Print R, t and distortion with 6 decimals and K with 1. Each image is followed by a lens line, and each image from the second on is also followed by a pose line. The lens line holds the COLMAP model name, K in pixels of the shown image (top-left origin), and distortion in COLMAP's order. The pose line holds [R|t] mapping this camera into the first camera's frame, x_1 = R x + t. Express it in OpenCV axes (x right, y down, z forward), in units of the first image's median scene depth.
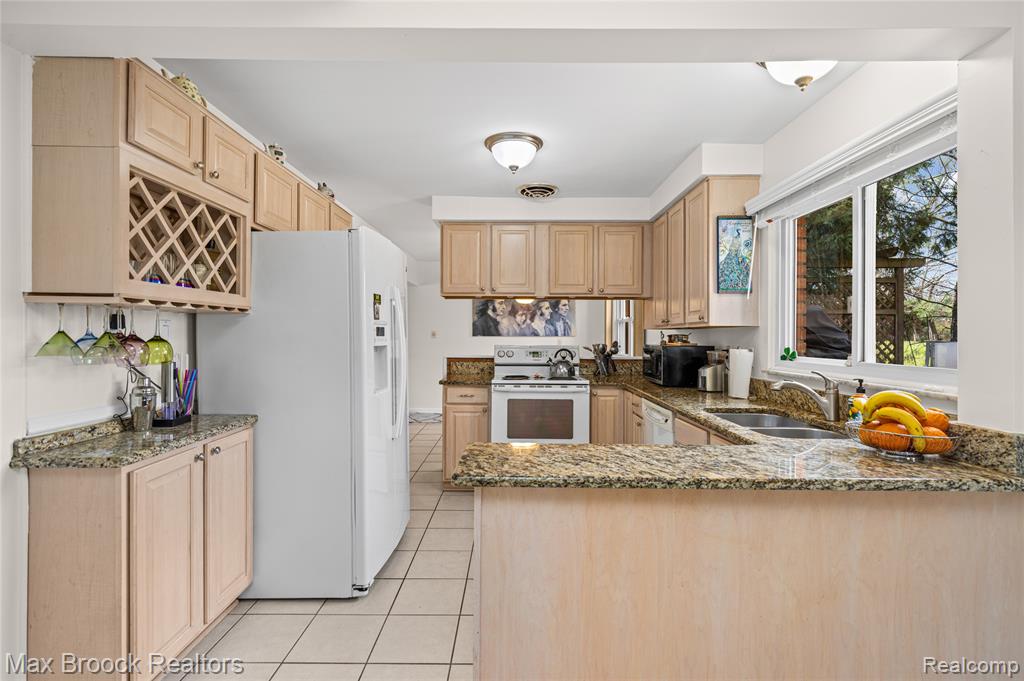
lens RADIAL K [[479.3, 0, 512.0], [0, 479.3, 340.5], [0, 0, 1]] dist [0.021587, -0.000001]
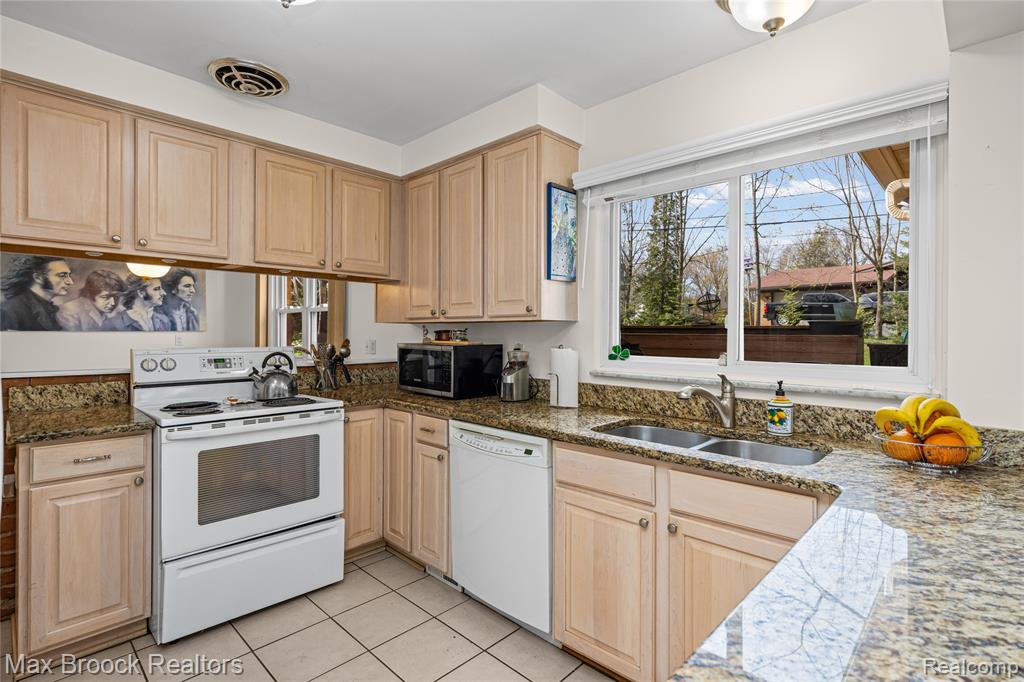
lens RADIAL K [[489.7, 0, 508.5], [0, 489.7, 335.6], [0, 0, 1]] dist [0.001349, -0.000457]
pose [[0.694164, -0.006347, 0.719789, -0.155627], [0.004948, 0.999980, 0.004047, -0.006075], [-0.719800, 0.000752, 0.694181, 0.368617]]
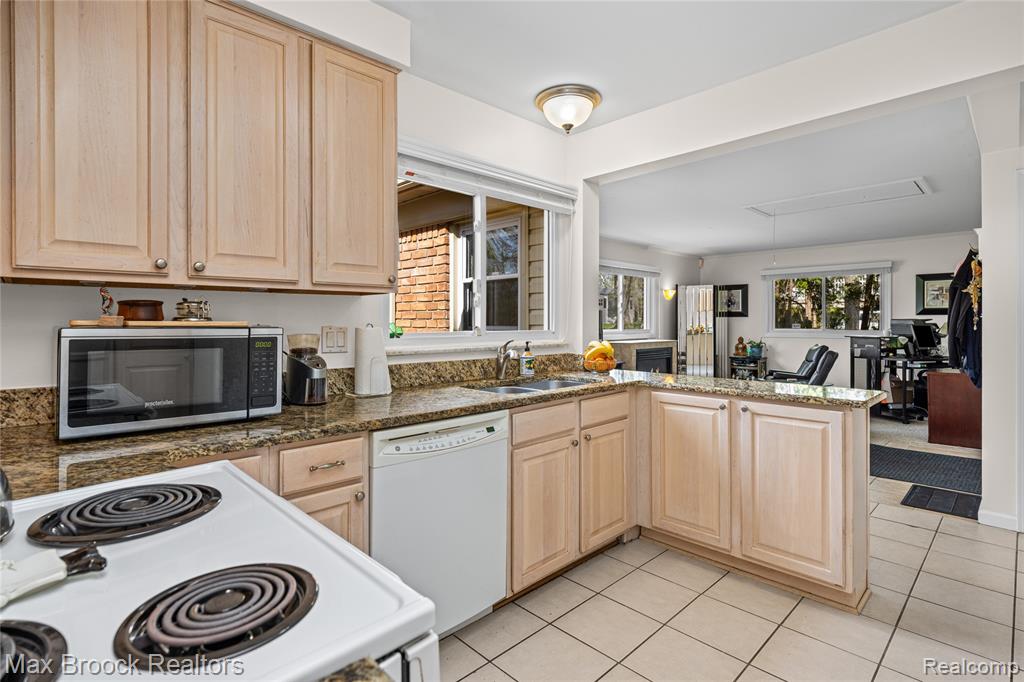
lens RADIAL K [[504.7, 0, 506.5], [0, 504.7, 319.7], [0, 0, 1]] dist [0.000769, -0.000161]
pose [[-0.696738, -0.001271, 0.717325, -0.154674], [0.005701, 0.999957, 0.007308, 0.002039], [-0.717303, 0.009181, -0.696701, 1.056612]]
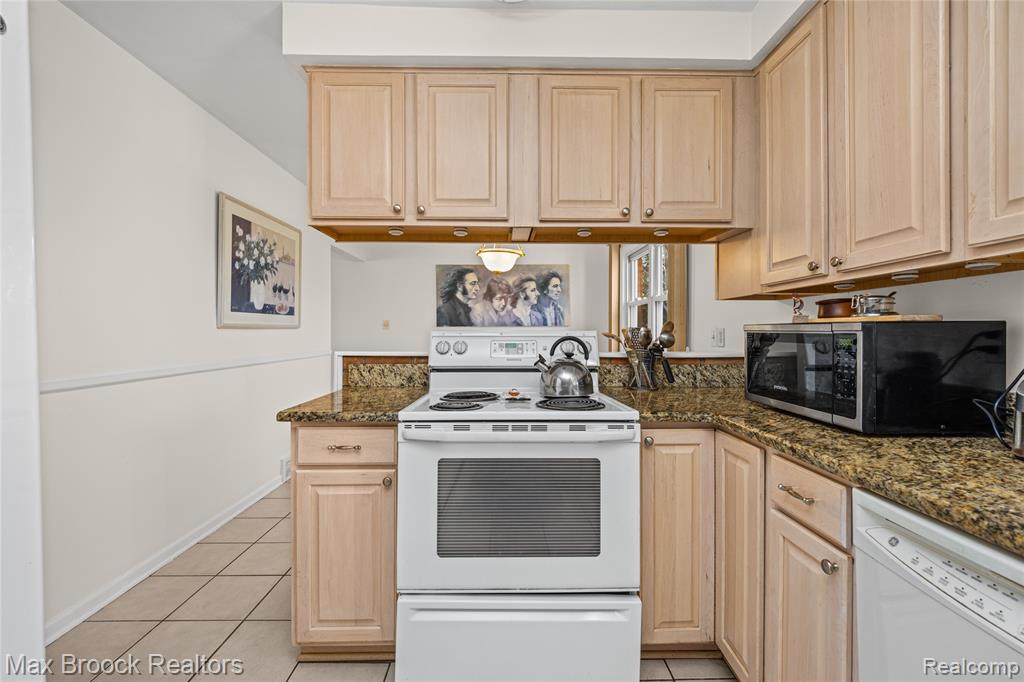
lens RADIAL K [[432.0, 0, 511.9], [0, 432.0, 334.1], [0, 0, 1]] dist [-0.000797, -0.000648]
pose [[0.999676, -0.003876, 0.025158, 0.042863], [0.004112, 0.999948, -0.009314, 0.020422], [-0.025121, 0.009414, 0.999640, 0.617850]]
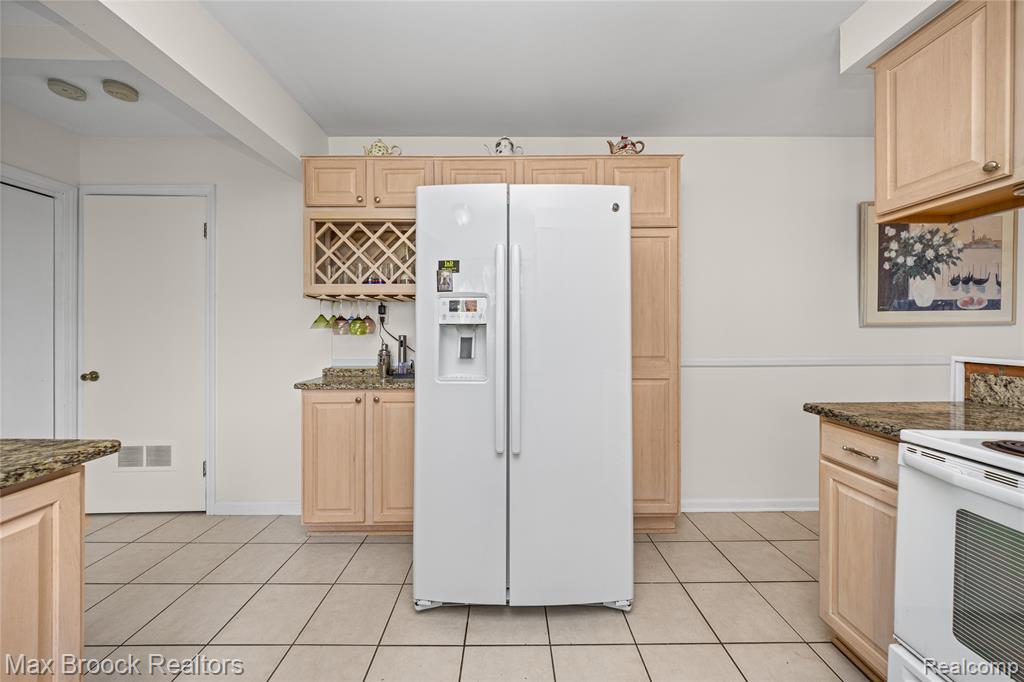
lens RADIAL K [[357.6, 0, 508.2], [0, 357.6, 327.4], [0, 0, 1]] dist [-0.000744, -0.000141]
pose [[0.009789, -0.008804, -0.999913, 0.206082], [-0.009423, 0.999916, -0.008896, 0.014087], [0.999908, 0.009509, 0.009706, 0.697588]]
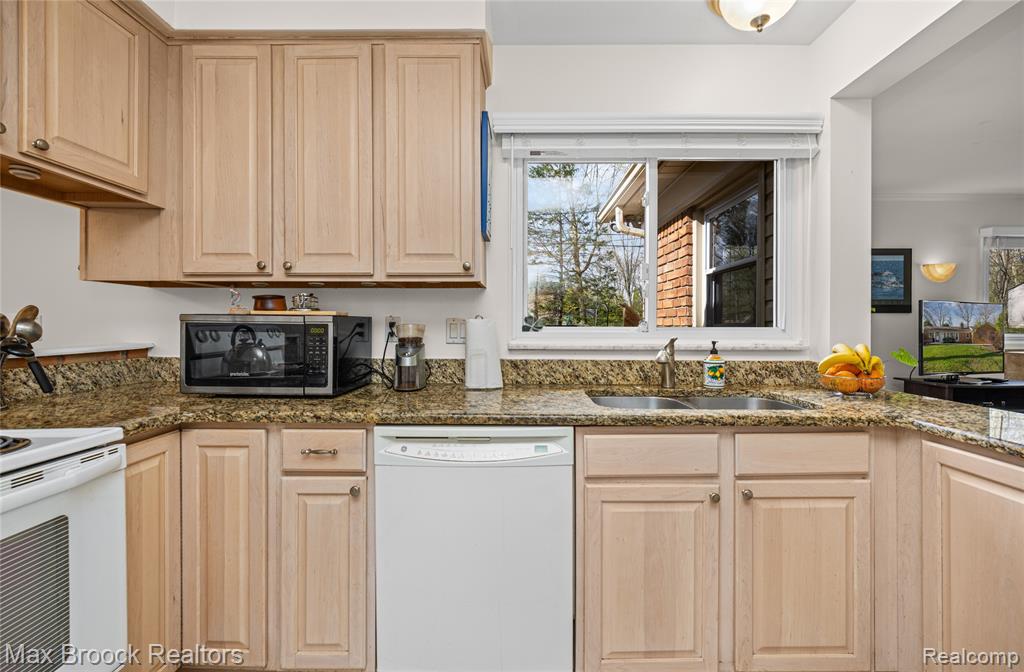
lens RADIAL K [[419.3, 0, 516.9], [0, 419.3, 327.3], [0, 0, 1]] dist [0.000396, -0.000443]
pose [[-0.000027, -0.010213, 0.999948, -0.101757], [0.007100, 0.999923, 0.010213, 0.018598], [-0.999975, 0.007100, 0.000045, 0.727996]]
